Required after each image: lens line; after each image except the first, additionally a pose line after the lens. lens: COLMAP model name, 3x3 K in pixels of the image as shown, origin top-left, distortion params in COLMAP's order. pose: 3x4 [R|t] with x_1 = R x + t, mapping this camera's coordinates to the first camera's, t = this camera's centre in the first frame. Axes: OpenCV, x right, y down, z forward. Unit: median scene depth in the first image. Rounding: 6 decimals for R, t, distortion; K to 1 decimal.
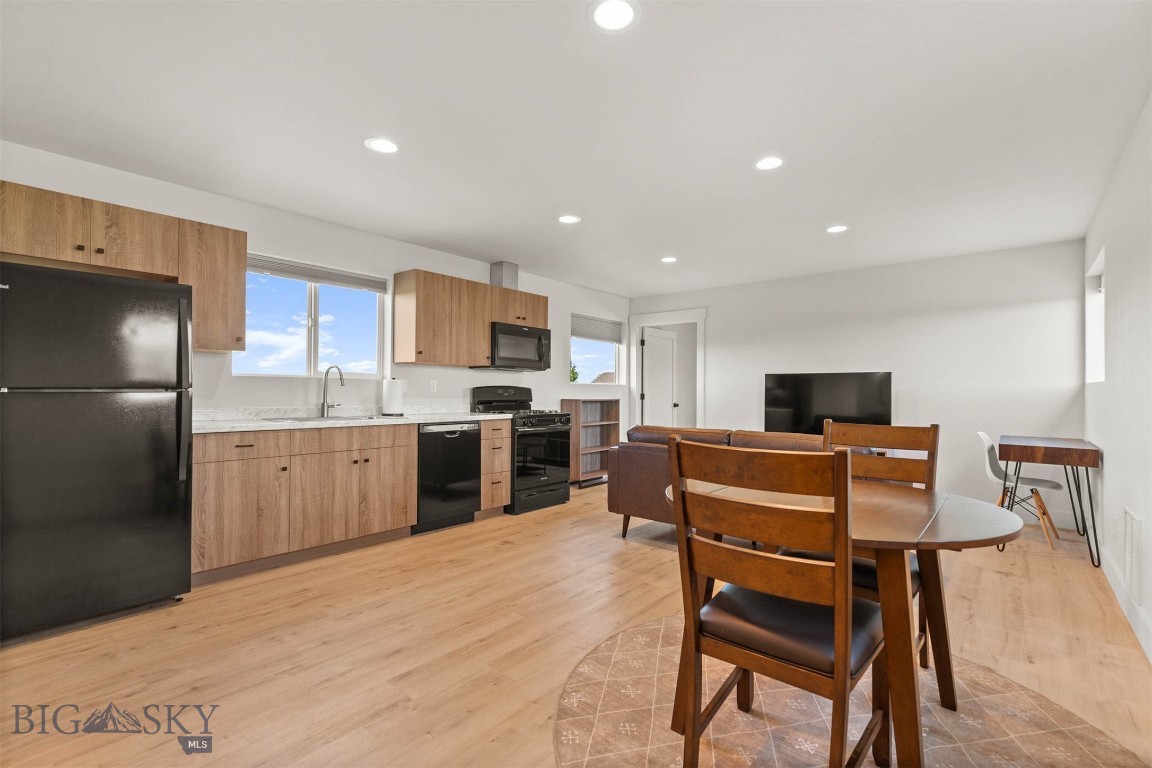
lens RADIAL K [[518.0, 0, 577.8], [0, 518.0, 383.8], [0, 0, 1]] dist [0.001035, -0.000387]
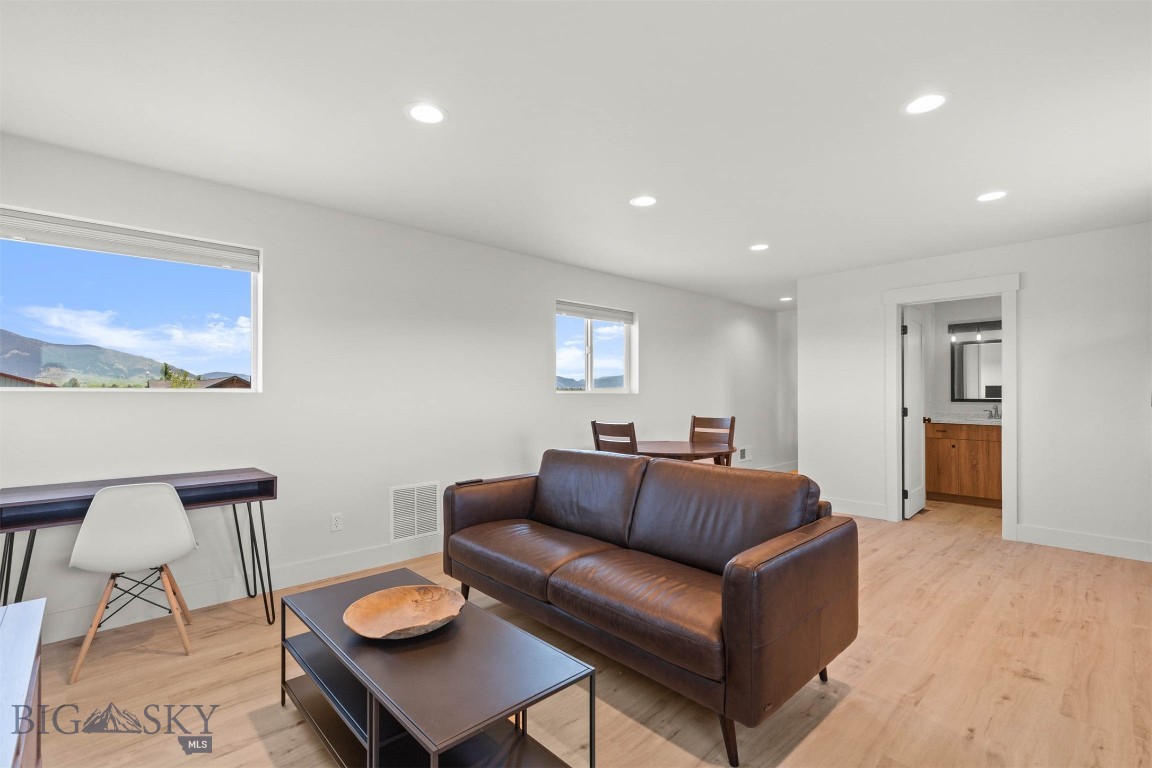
lens RADIAL K [[518.0, 0, 569.9], [0, 518.0, 387.0], [0, 0, 1]] dist [0.001035, -0.000387]
pose [[-0.991729, -0.003205, 0.128312, 0.255735], [-0.006906, 0.999572, -0.028412, 0.005096], [-0.128166, -0.029063, -0.991327, 1.426622]]
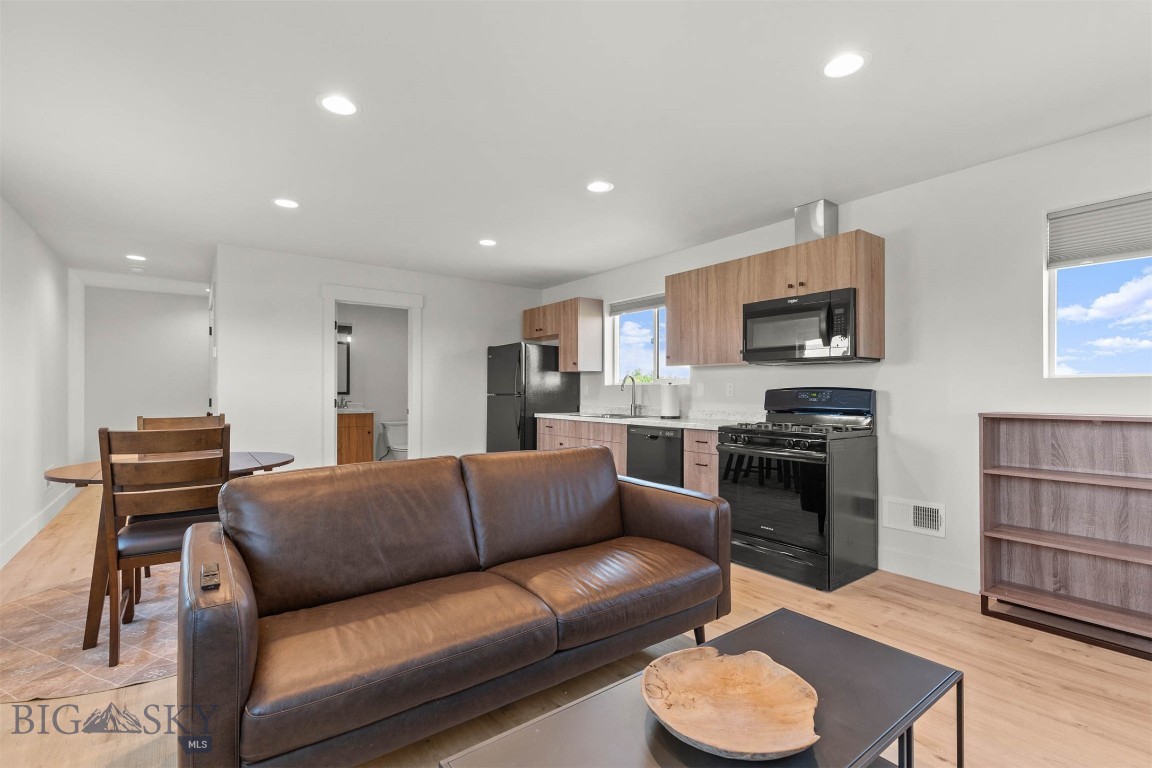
lens RADIAL K [[518.0, 0, 574.6], [0, 518.0, 391.4], [0, 0, 1]] dist [0.001035, -0.000387]
pose [[-0.228392, -0.009123, -0.973526, 0.704853], [0.011547, 0.999860, -0.012079, 0.016188], [0.973501, -0.014000, -0.228255, 1.023909]]
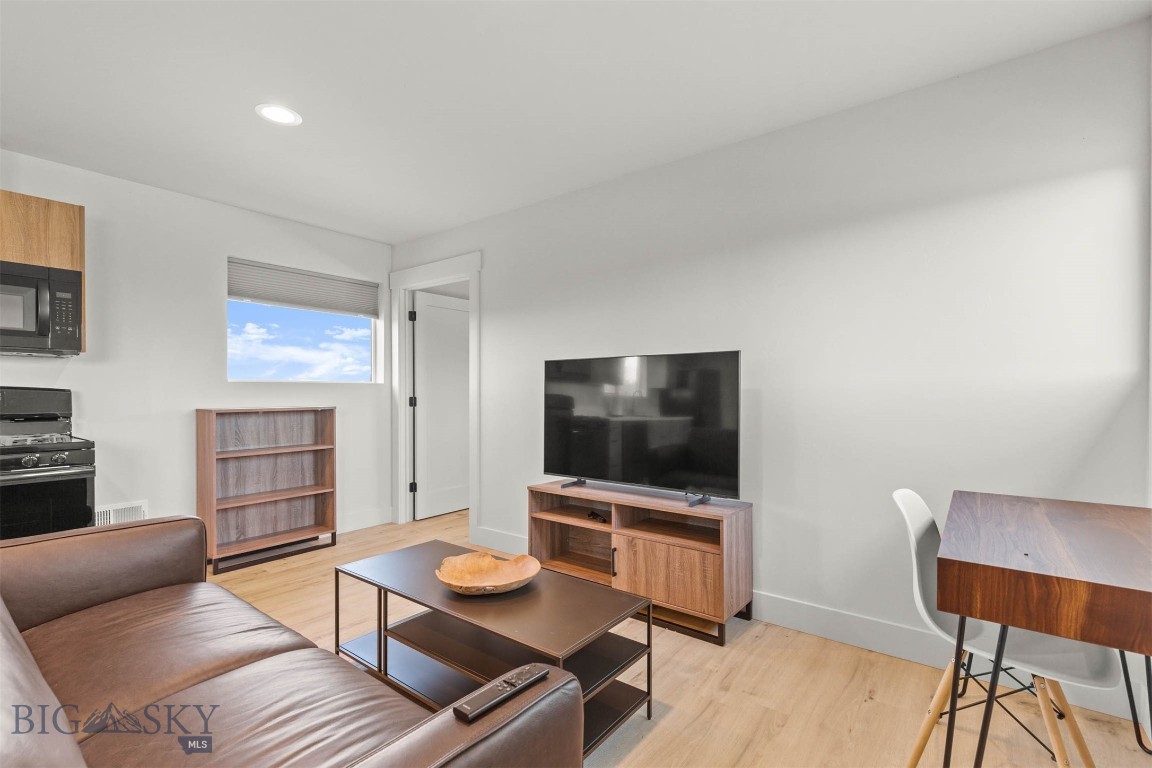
lens RADIAL K [[518.0, 0, 582.8], [0, 518.0, 394.3], [0, 0, 1]] dist [0.001035, -0.000387]
pose [[0.998811, -0.008874, 0.047935, 0.494415], [0.007937, 0.999774, 0.019715, 0.007910], [-0.048099, -0.019311, 0.998656, 0.593042]]
